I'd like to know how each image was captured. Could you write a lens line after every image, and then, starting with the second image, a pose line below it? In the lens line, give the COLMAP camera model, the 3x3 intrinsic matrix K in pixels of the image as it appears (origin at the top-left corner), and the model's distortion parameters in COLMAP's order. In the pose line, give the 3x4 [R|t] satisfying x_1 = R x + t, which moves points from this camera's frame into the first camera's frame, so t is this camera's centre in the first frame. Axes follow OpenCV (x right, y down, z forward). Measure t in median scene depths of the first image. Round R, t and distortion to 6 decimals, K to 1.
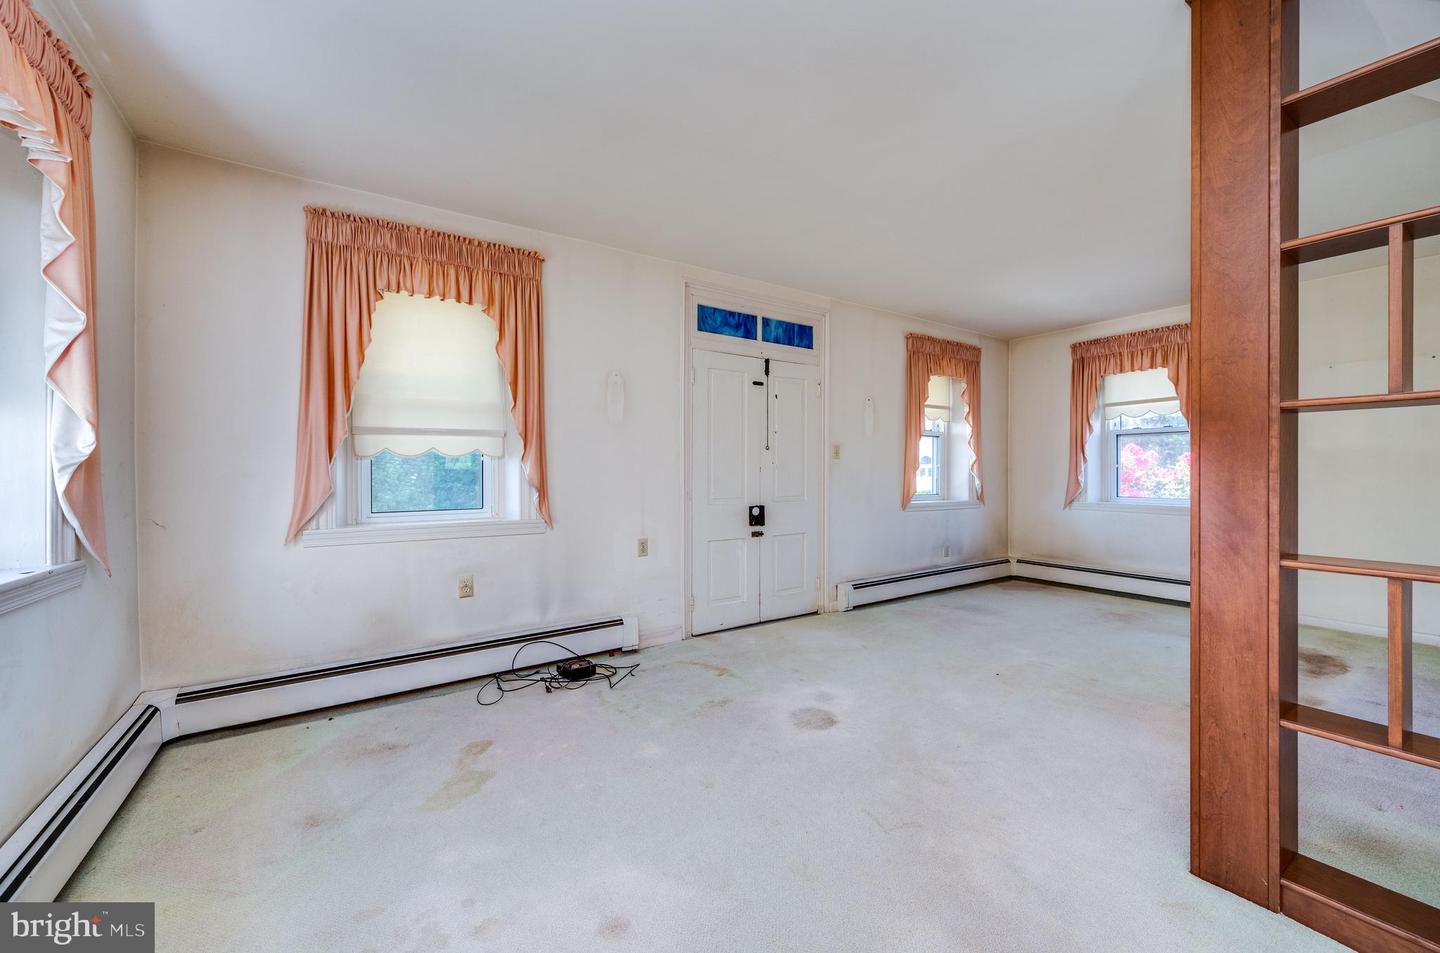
lens RADIAL K [[603.3, 0, 732.6], [0, 603.3, 480.4], [0, 0, 1]] dist [-0.002274, -0.000108]
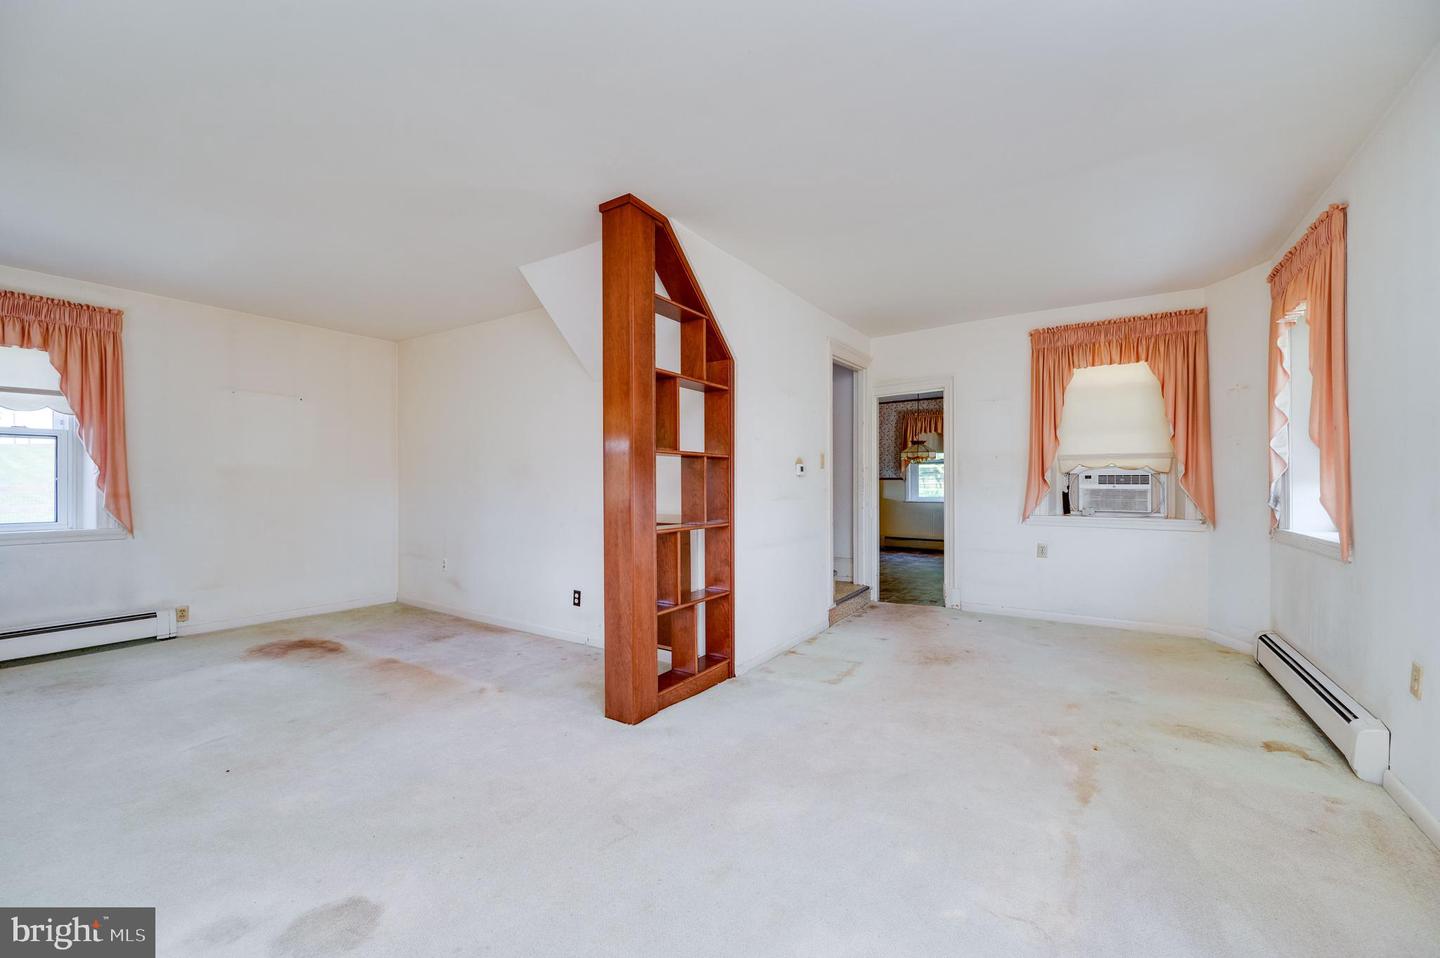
lens RADIAL K [[578.7, 0, 718.7], [0, 578.7, 483.8], [0, 0, 1]] dist [-0.001337, -0.000347]
pose [[-0.399708, 0.004736, 0.916630, -0.469752], [0.014616, 0.999892, 0.001208, -0.008783], [-0.916526, 0.013880, -0.399734, 0.830383]]
